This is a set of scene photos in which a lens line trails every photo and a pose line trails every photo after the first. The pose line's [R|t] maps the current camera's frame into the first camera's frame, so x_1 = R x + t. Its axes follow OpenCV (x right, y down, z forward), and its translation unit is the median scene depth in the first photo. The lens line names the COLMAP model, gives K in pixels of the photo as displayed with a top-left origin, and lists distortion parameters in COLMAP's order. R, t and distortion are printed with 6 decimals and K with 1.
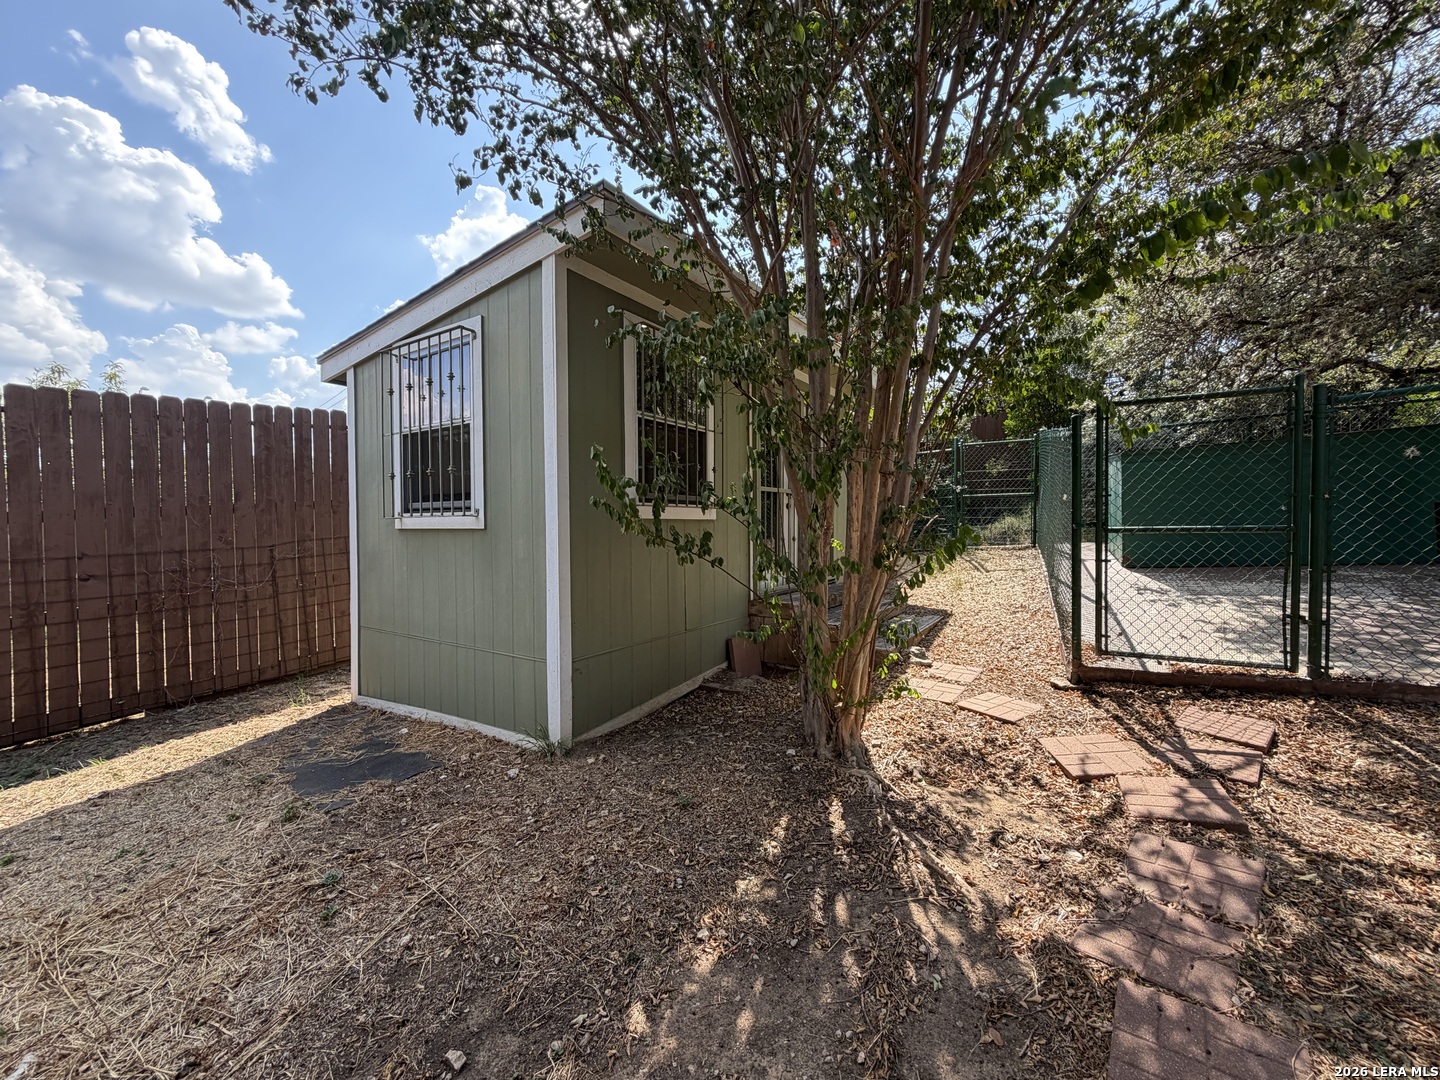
lens RADIAL K [[576.8, 0, 720.0], [0, 576.8, 540.0], [0, 0, 1]] dist [-0.001188, 0.000295]
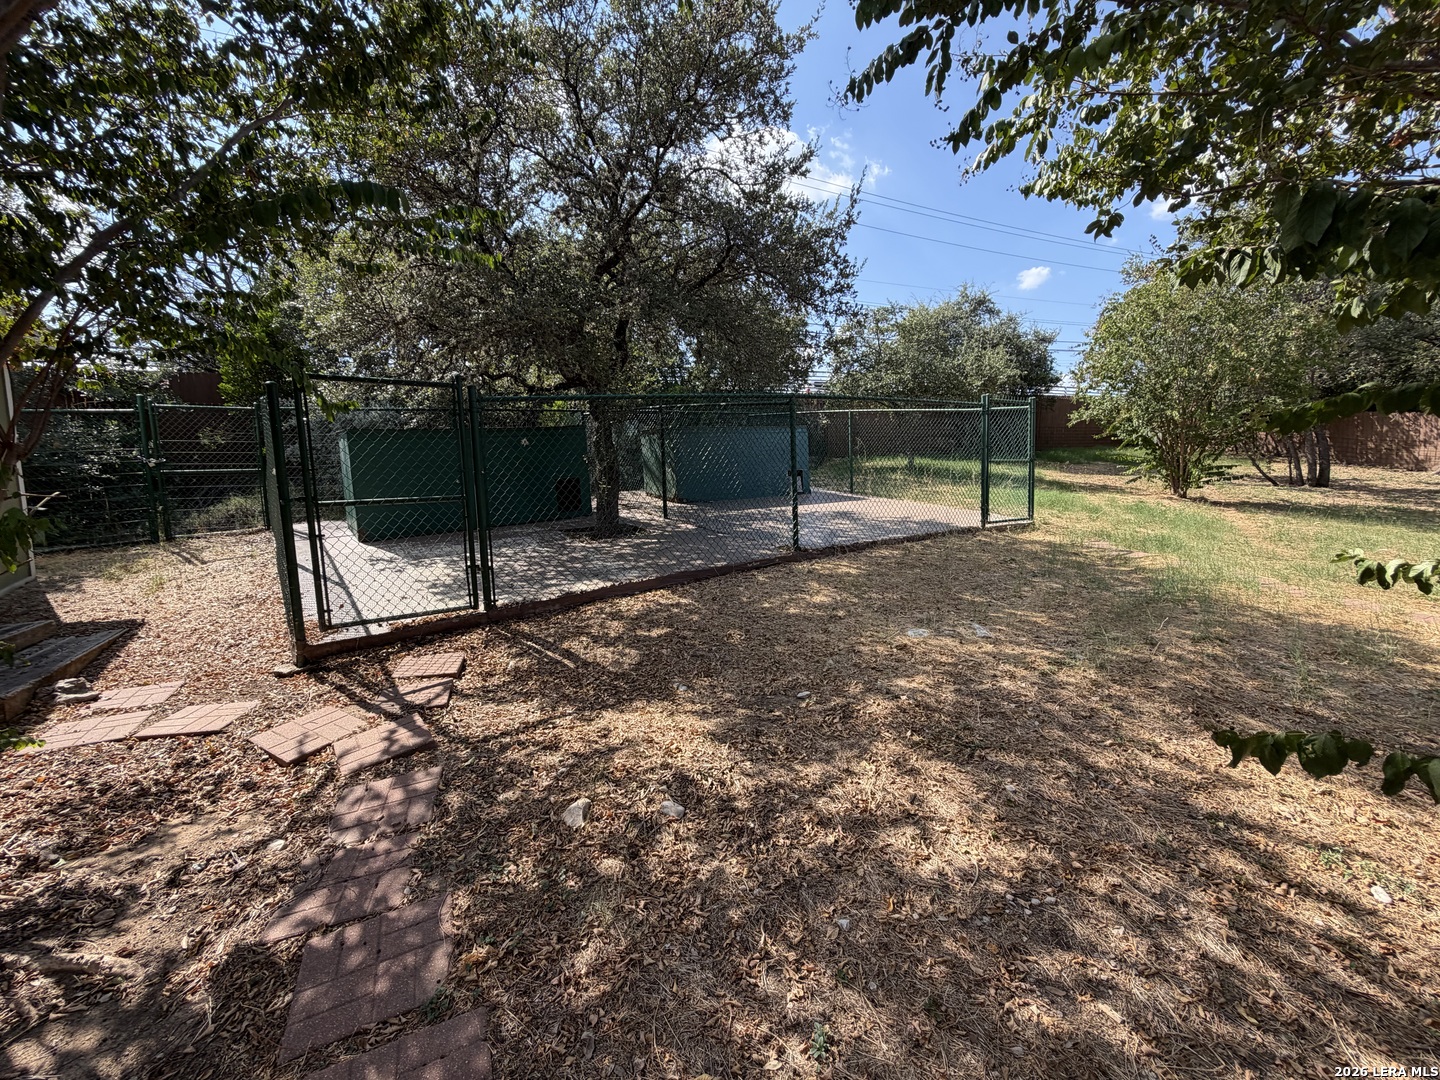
lens RADIAL K [[576.8, 0, 720.0], [0, 576.8, 540.0], [0, 0, 1]] dist [-0.001188, 0.000295]
pose [[0.428914, -0.091029, 0.898747, 0.091684], [0.060901, 0.995560, 0.071770, 0.017292], [-0.901290, 0.023951, 0.432553, -0.063192]]
